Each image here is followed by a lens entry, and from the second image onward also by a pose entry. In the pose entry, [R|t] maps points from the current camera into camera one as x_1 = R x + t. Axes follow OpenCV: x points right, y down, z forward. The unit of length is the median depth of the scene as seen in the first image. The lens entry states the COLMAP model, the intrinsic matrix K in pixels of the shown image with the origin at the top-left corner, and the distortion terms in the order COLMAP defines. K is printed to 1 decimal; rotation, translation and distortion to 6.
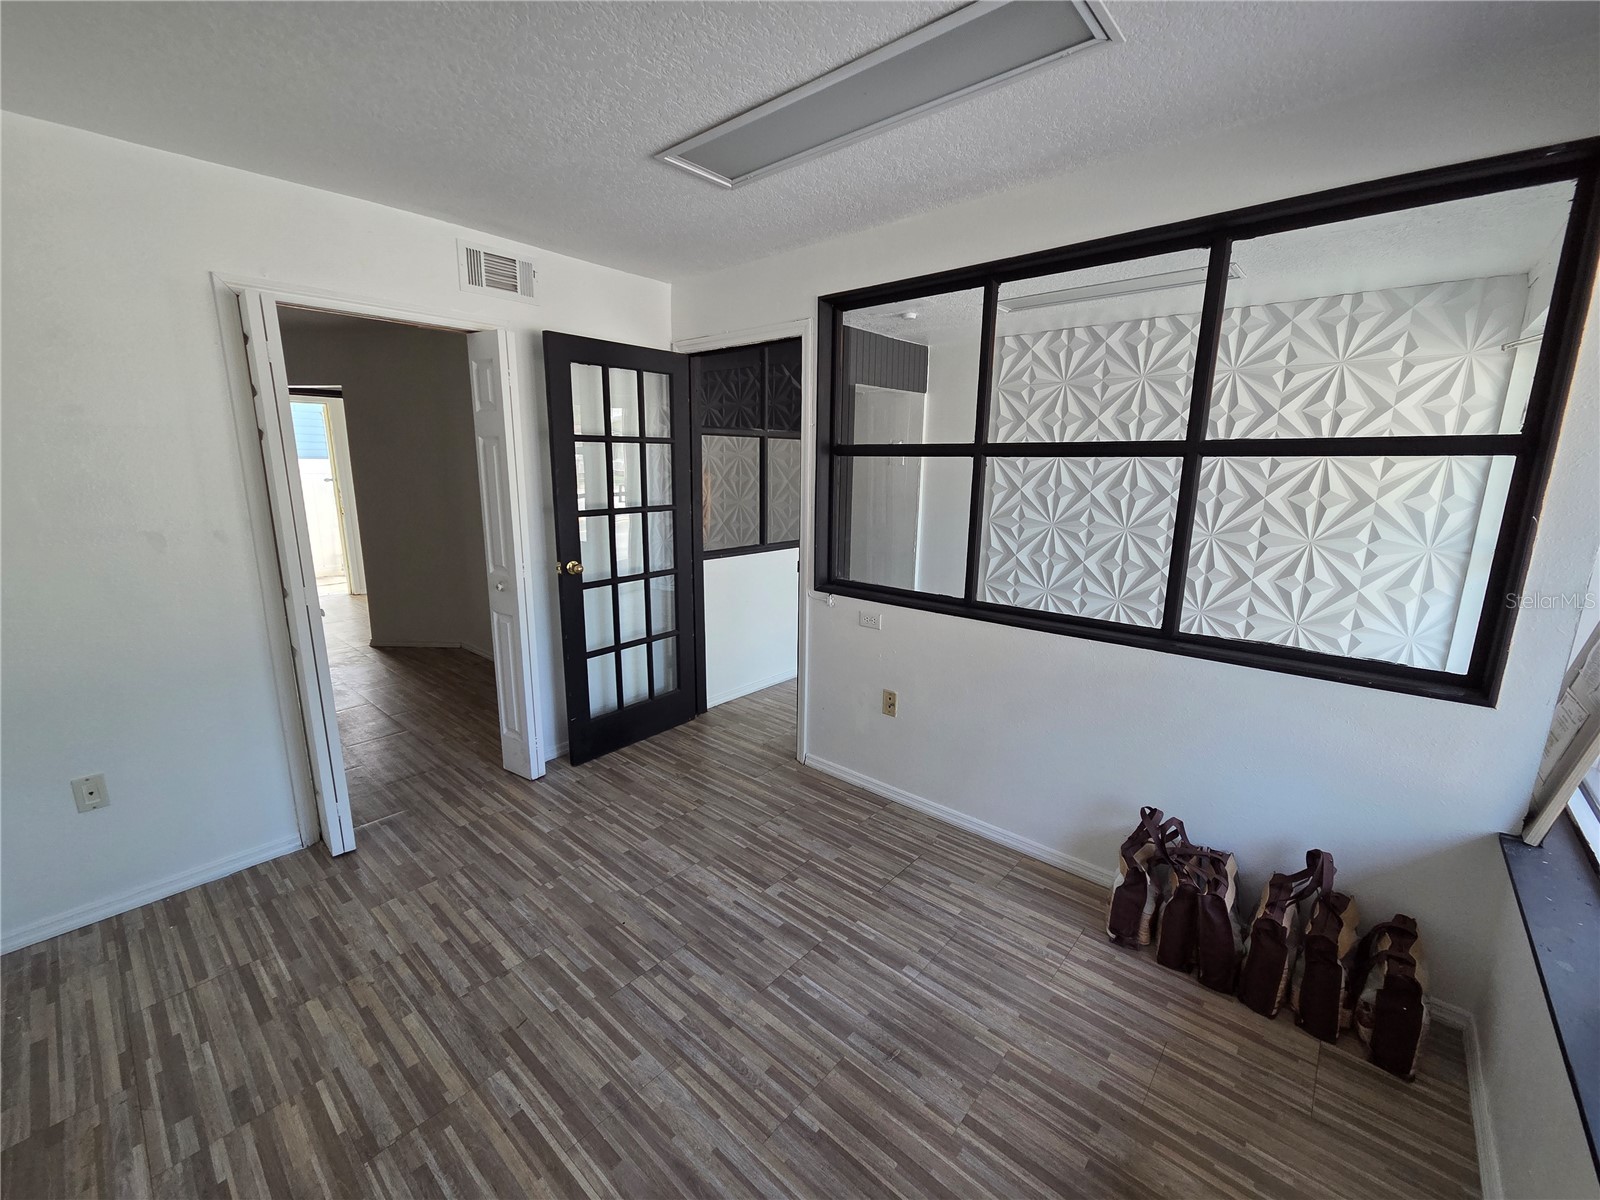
lens RADIAL K [[655.1, 0, 799.7], [0, 655.1, 629.2], [0, 0, 1]] dist [0.000050, -0.000009]
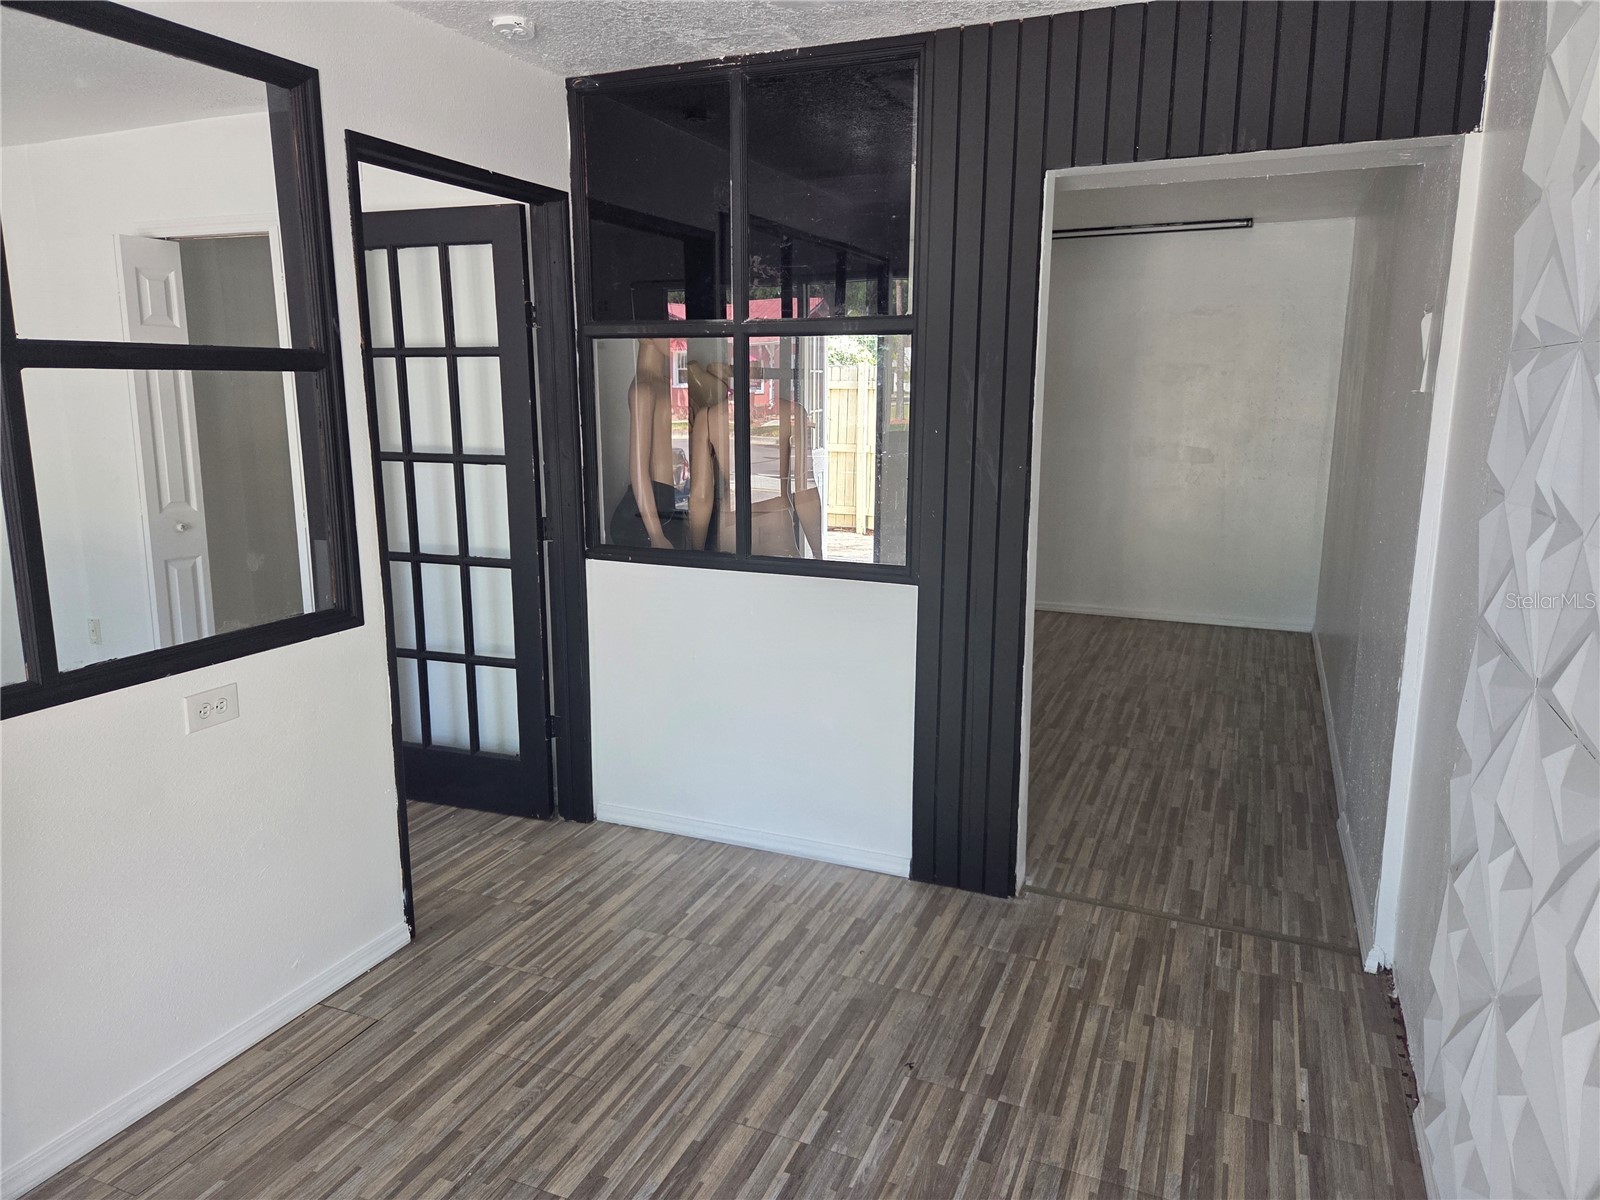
lens RADIAL K [[1064.0, 0, 806.3], [0, 1064.0, 598.0], [0, 0, 1]] dist [0.069019, -0.056975]
pose [[0.309610, 0.179008, -0.933862, 0.823177], [-0.234654, 0.966128, 0.107396, -0.226692], [0.921455, 0.185884, 0.341128, 0.913501]]
